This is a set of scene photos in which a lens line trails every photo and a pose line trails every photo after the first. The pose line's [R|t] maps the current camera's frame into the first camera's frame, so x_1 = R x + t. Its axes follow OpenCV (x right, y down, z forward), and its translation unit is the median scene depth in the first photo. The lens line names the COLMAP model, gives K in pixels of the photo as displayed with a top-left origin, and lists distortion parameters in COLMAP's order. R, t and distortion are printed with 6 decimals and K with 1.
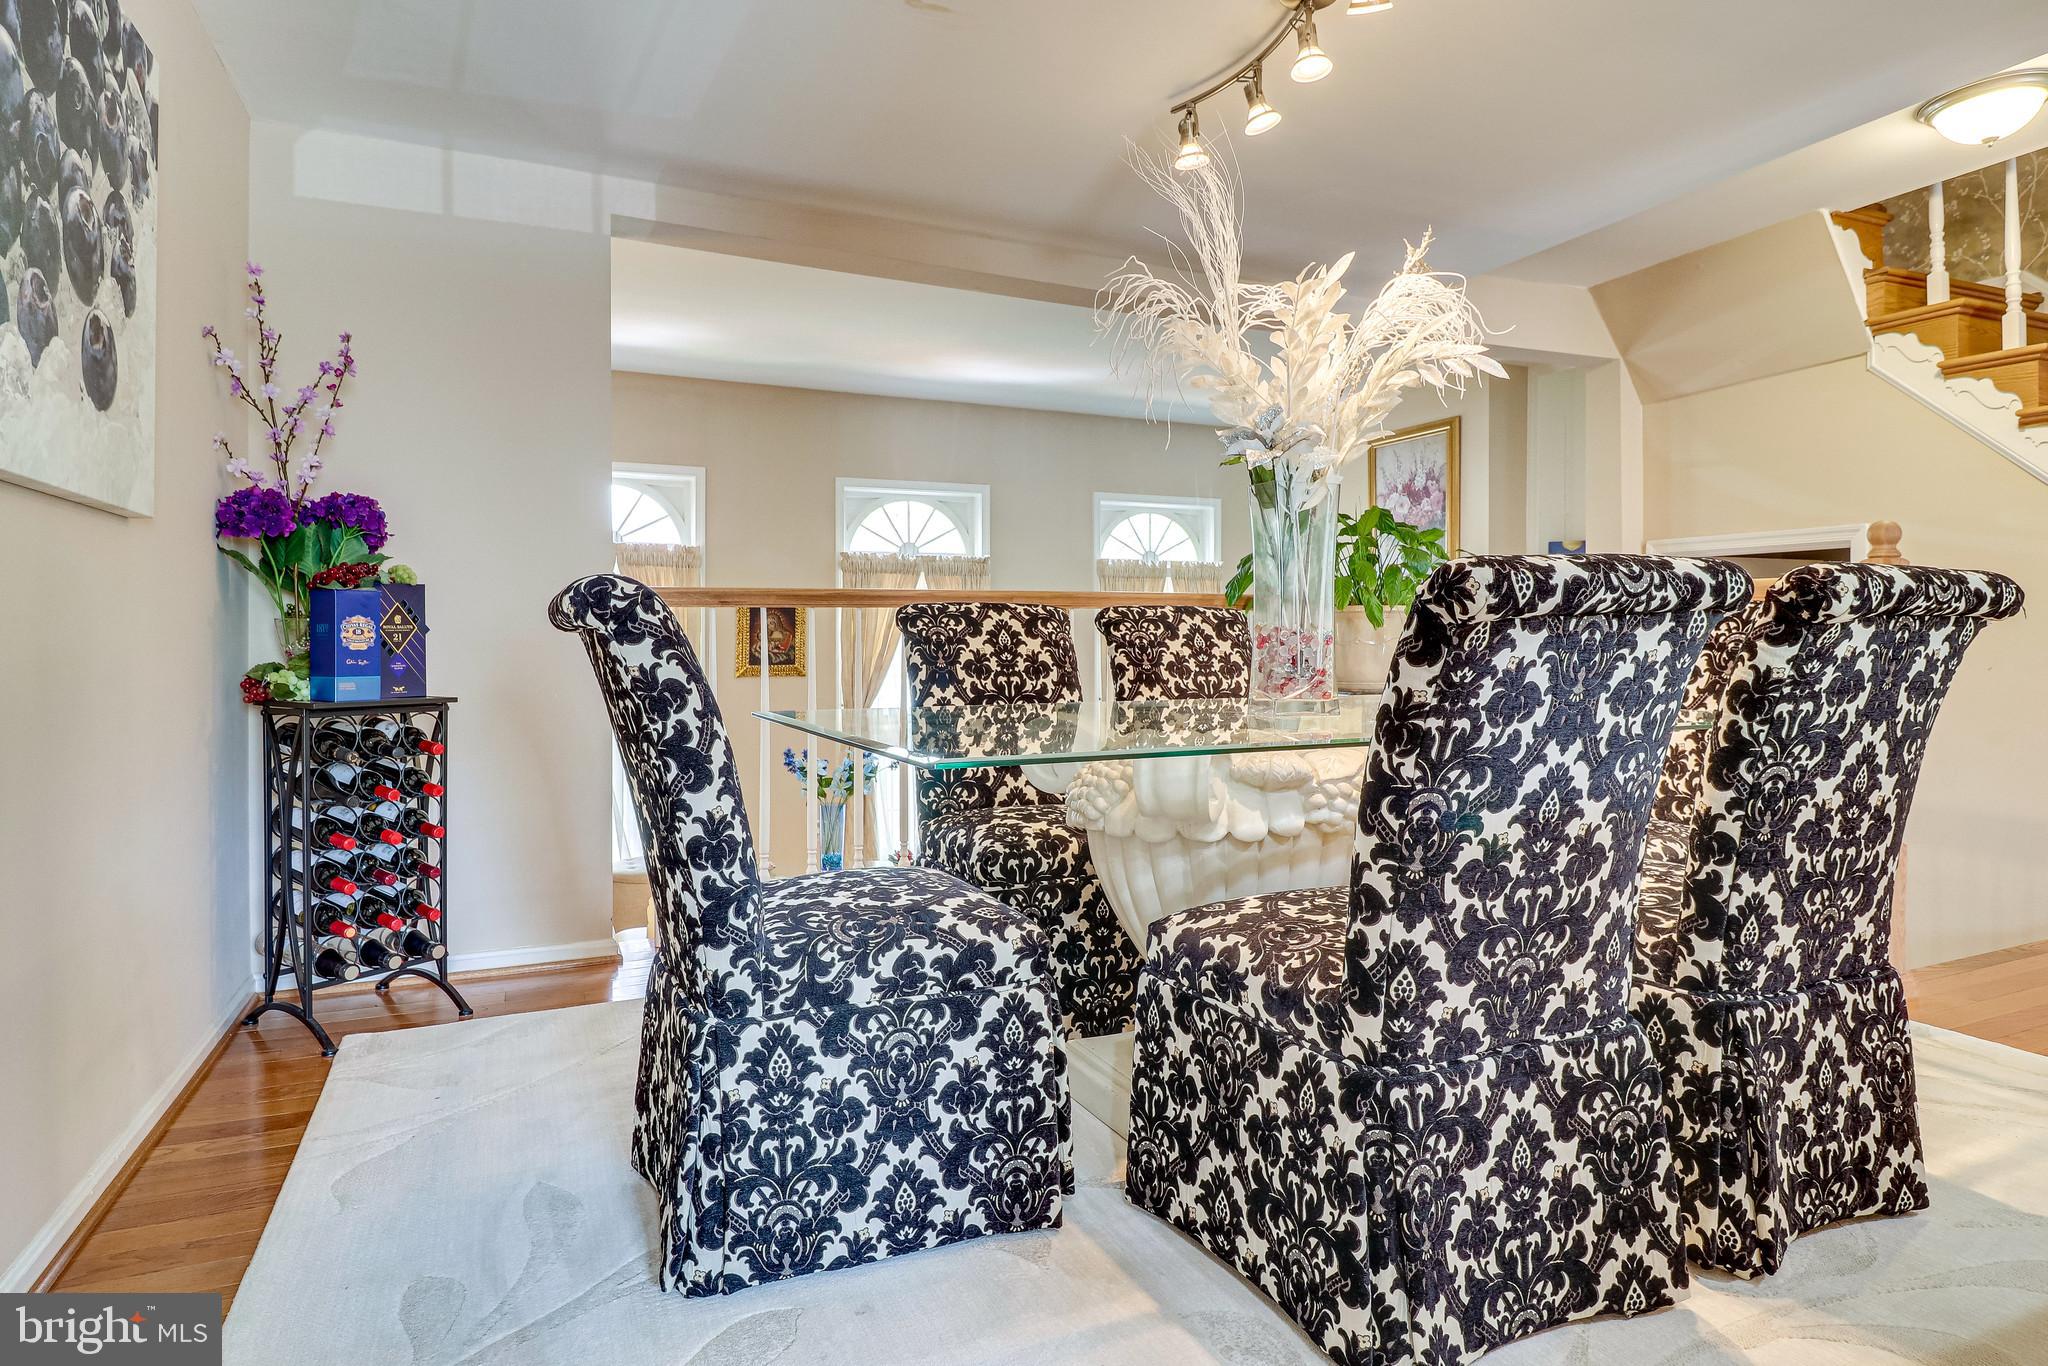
lens RADIAL K [[1134.0, 0, 1057.8], [0, 1134.0, 637.6], [0, 0, 1]] dist [-0.005530, -0.001213]
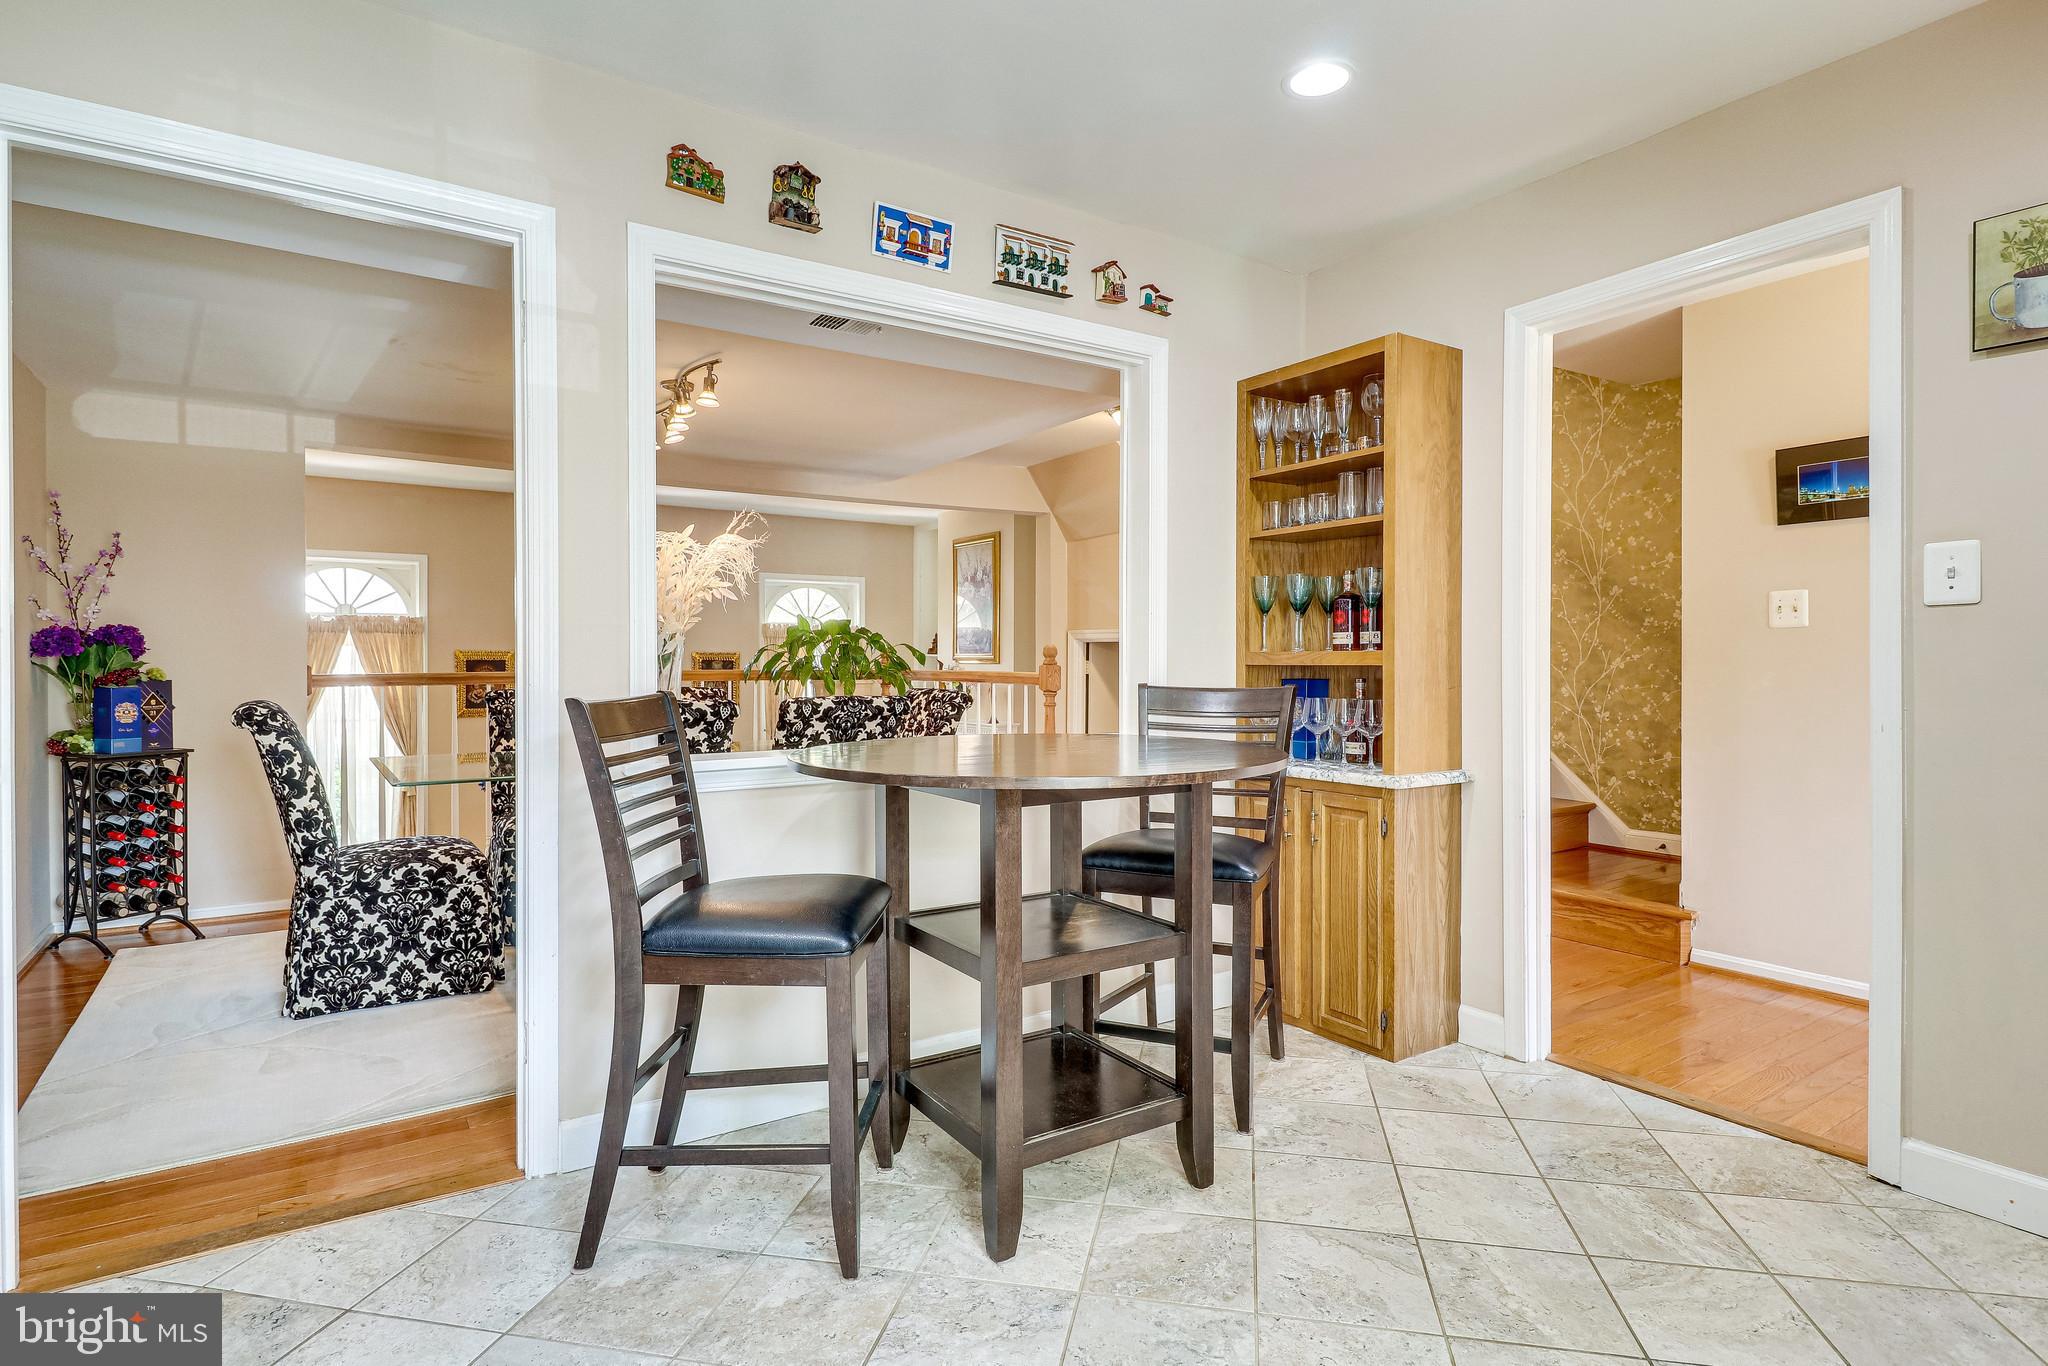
lens RADIAL K [[1026.3, 0, 1028.0], [0, 1026.3, 673.5], [0, 0, 1]] dist [0.003663, -0.004936]
pose [[0.984913, -0.000359, 0.173053, 0.690854], [-0.001289, 0.999955, 0.009414, -0.123356], [-0.173048, -0.009495, 0.984868, -1.157925]]
